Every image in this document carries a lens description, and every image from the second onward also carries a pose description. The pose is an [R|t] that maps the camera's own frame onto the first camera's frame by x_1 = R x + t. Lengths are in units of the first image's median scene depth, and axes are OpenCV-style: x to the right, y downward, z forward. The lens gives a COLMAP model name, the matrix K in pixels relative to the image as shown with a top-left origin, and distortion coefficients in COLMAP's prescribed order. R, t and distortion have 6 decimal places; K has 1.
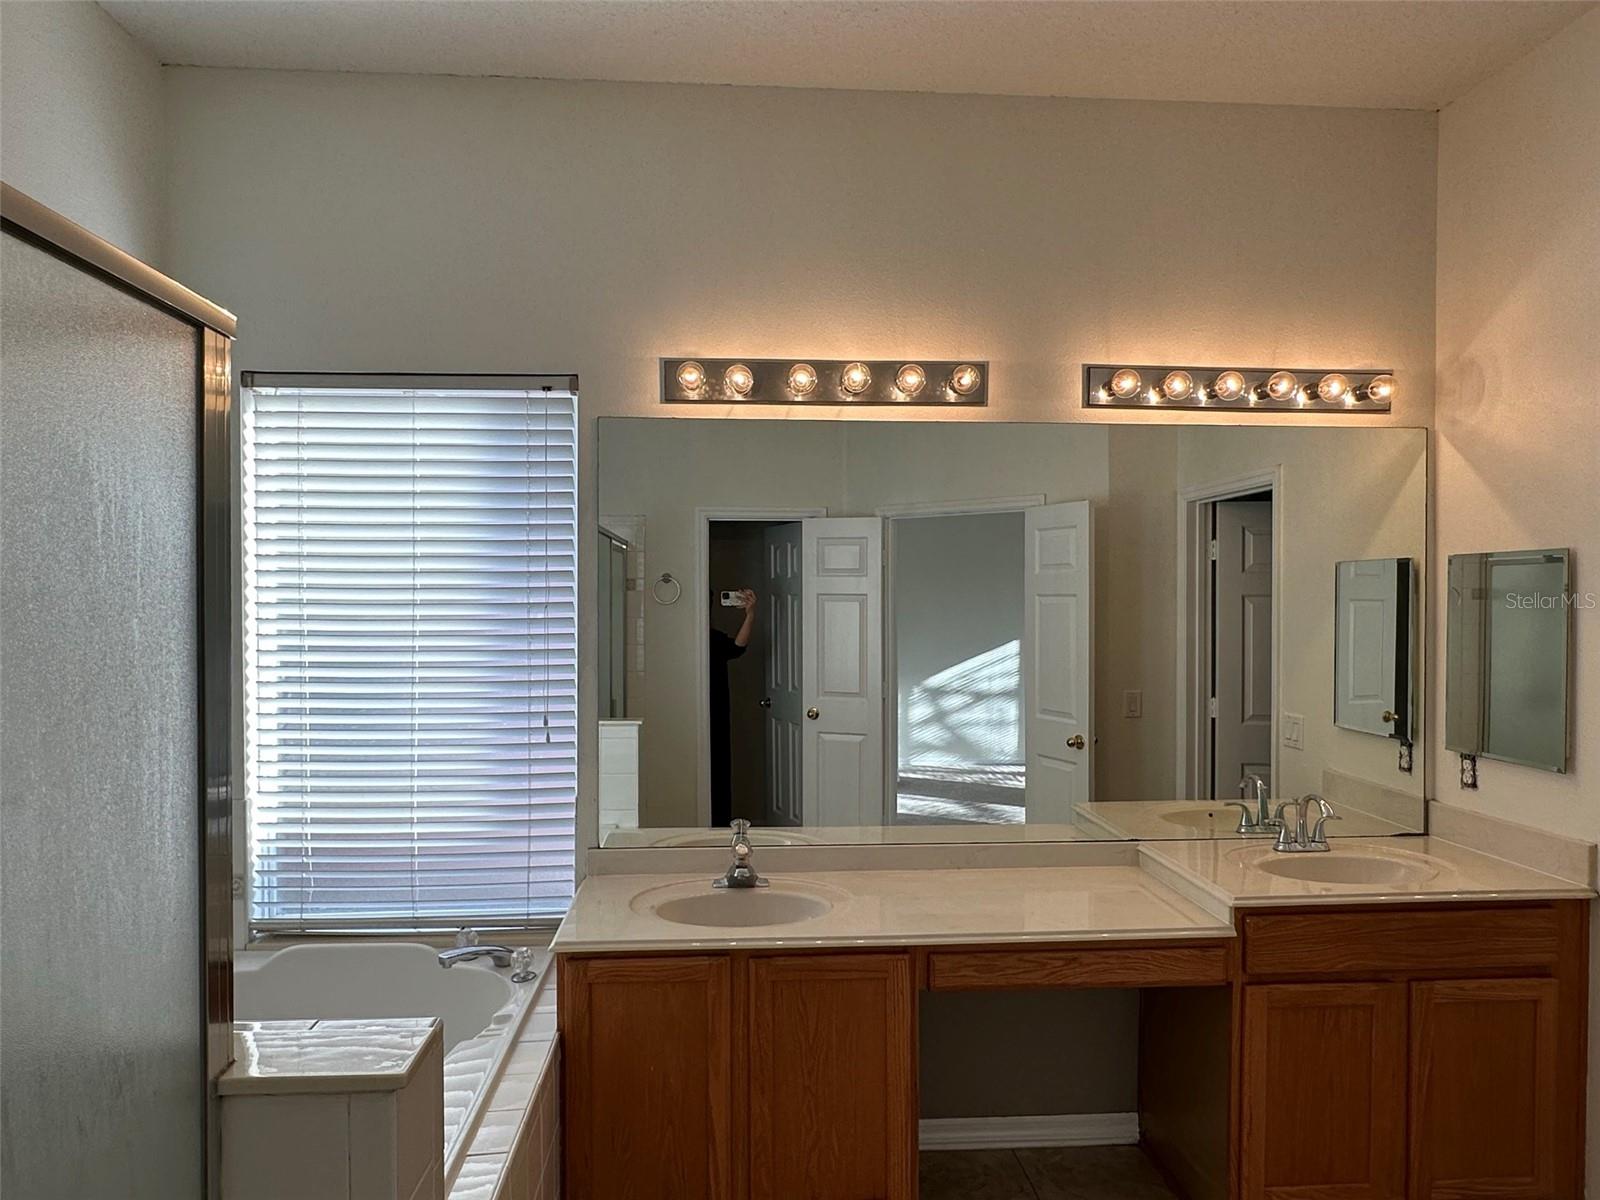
lens RADIAL K [[987.9, 0, 801.0], [0, 987.9, 606.6], [0, 0, 1]] dist [-0.004133, 0.004043]
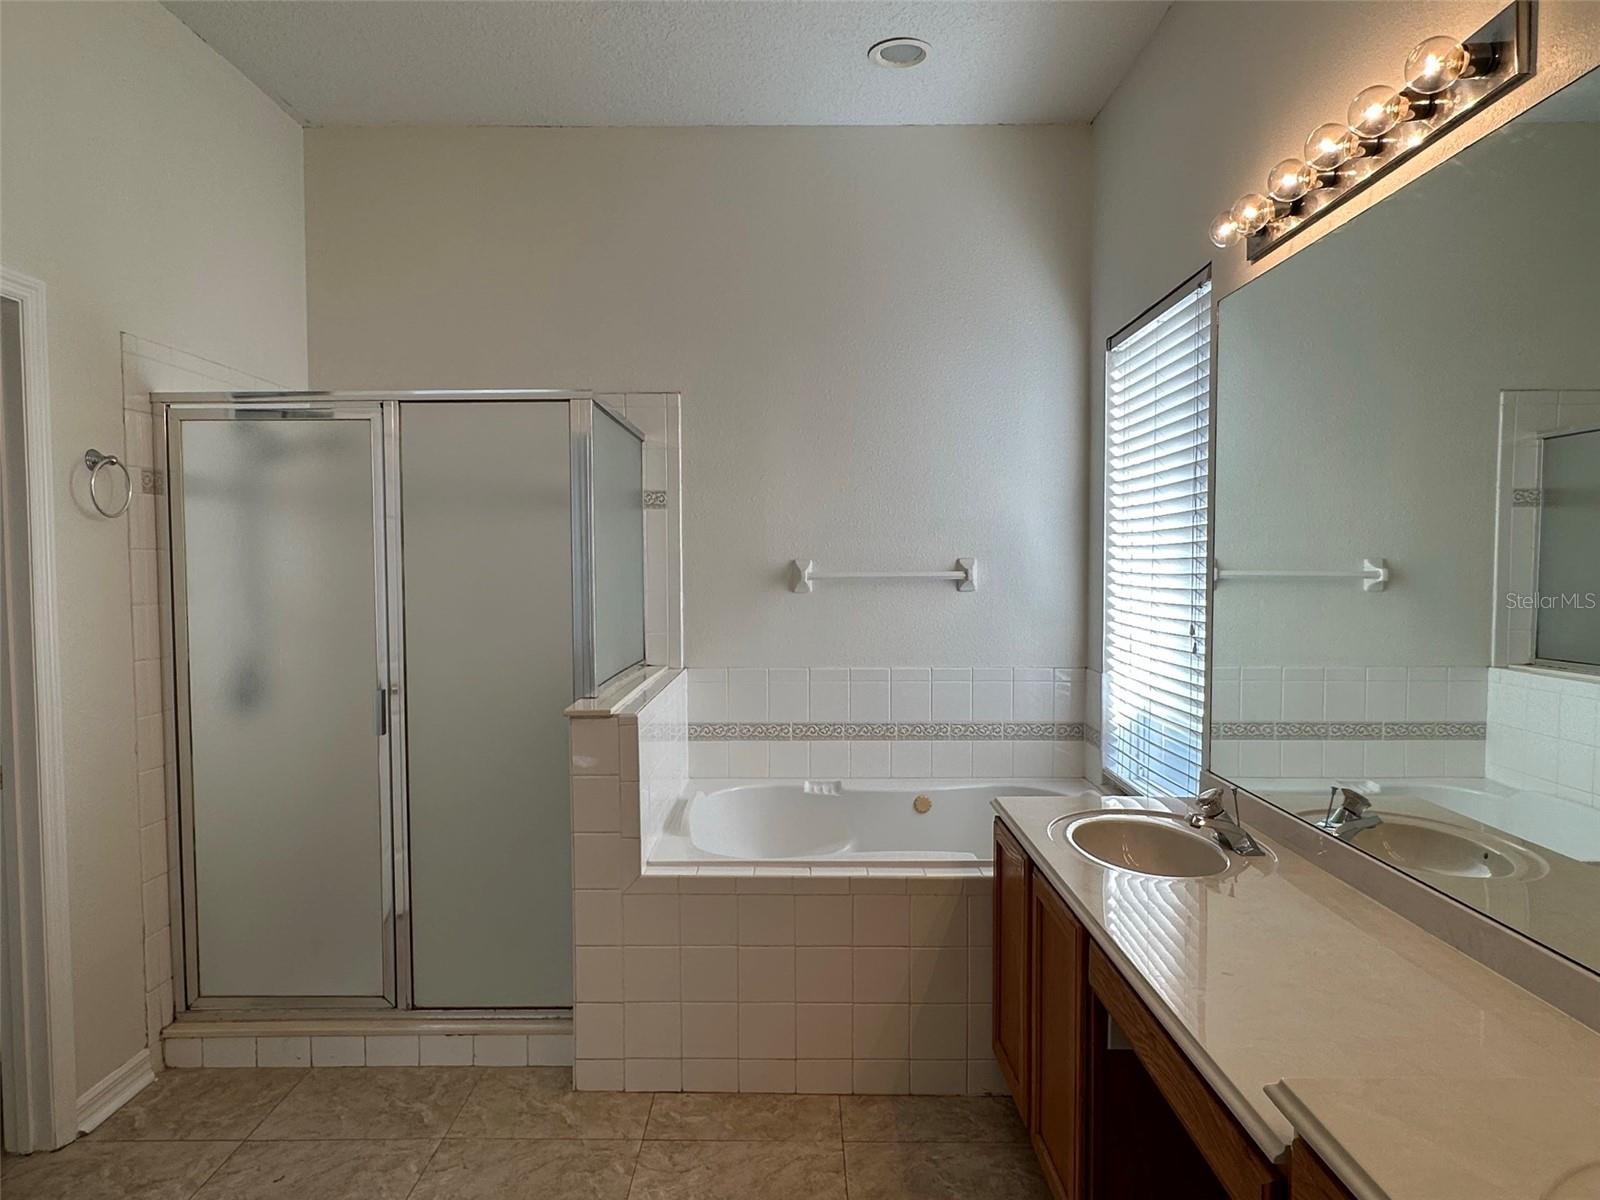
lens RADIAL K [[987.9, 0, 801.0], [0, 987.9, 606.6], [0, 0, 1]] dist [-0.004133, 0.004043]
pose [[-0.056187, 0.047537, -0.997288, 0.753025], [-0.008354, 0.998809, 0.048080, 0.047048], [0.998385, 0.011033, -0.055722, 0.697328]]
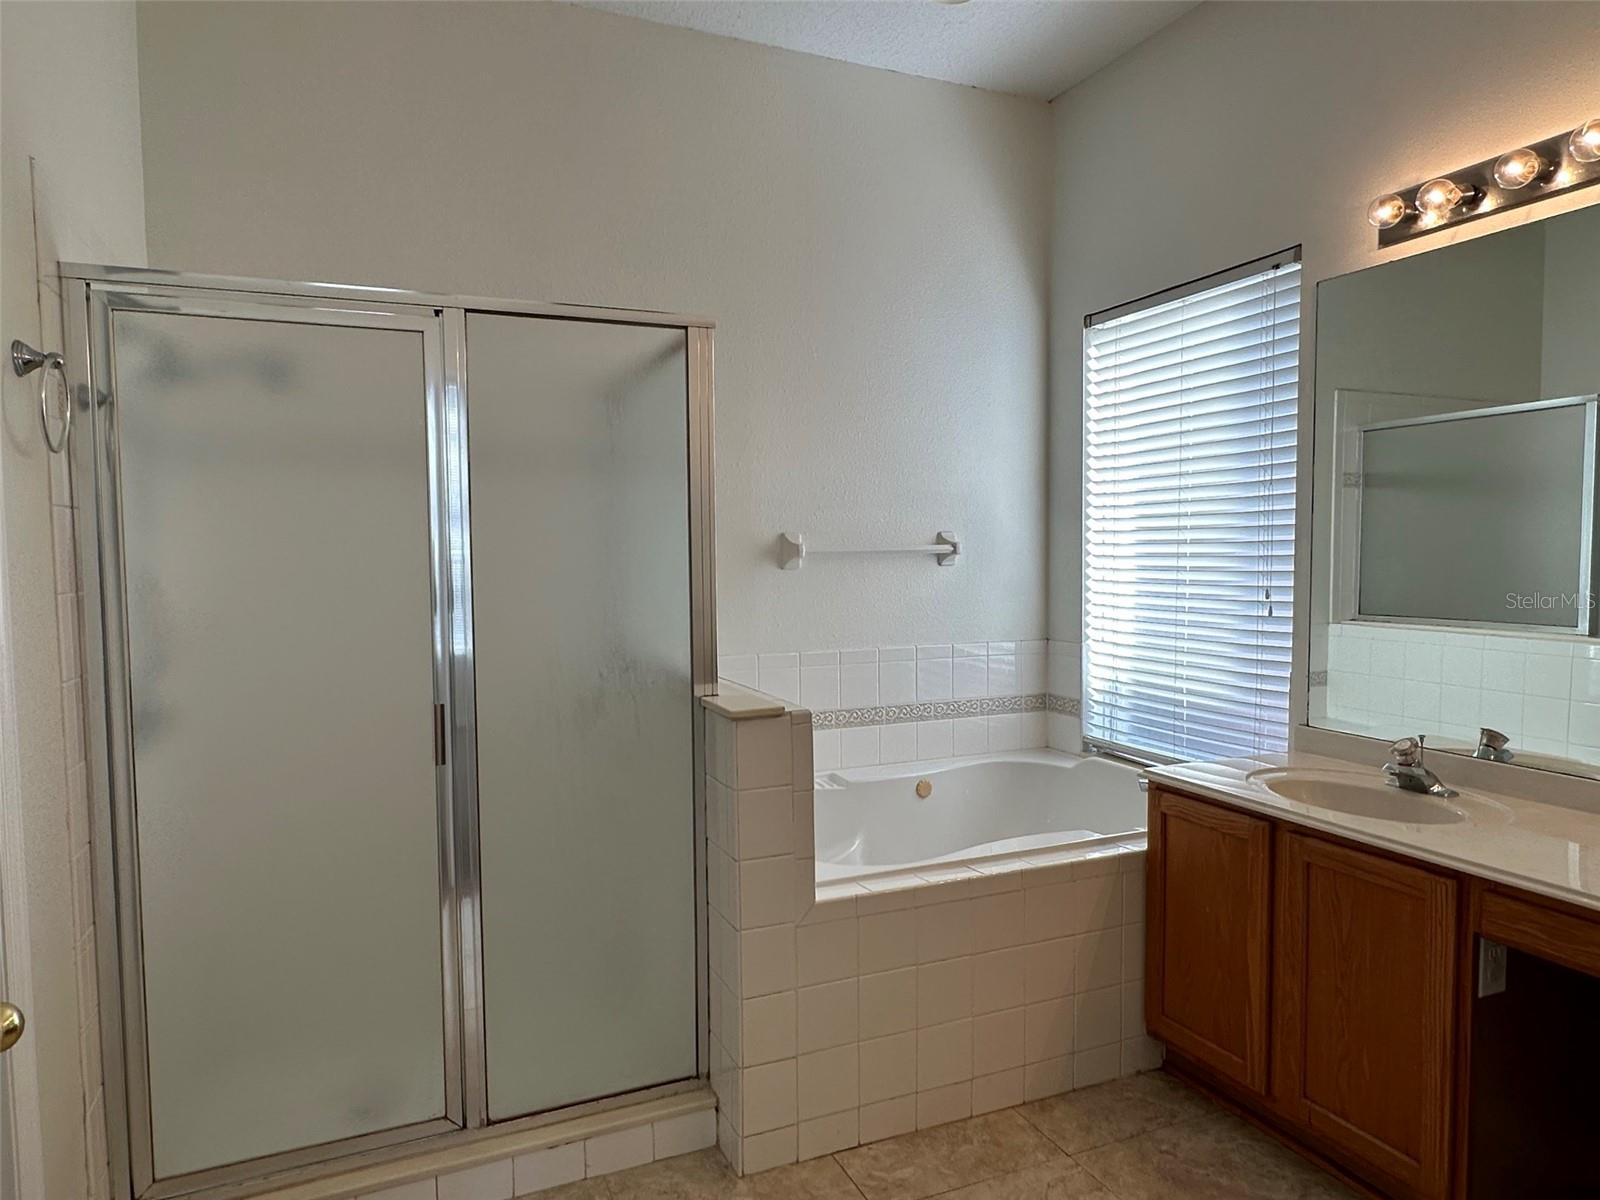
lens RADIAL K [[987.9, 0, 801.0], [0, 987.9, 606.6], [0, 0, 1]] dist [-0.004133, 0.004043]
pose [[0.340623, 0.054386, -0.938626, 0.547840], [-0.001218, 0.998350, 0.057405, 0.069864], [0.940199, -0.018410, 0.340127, 0.192787]]
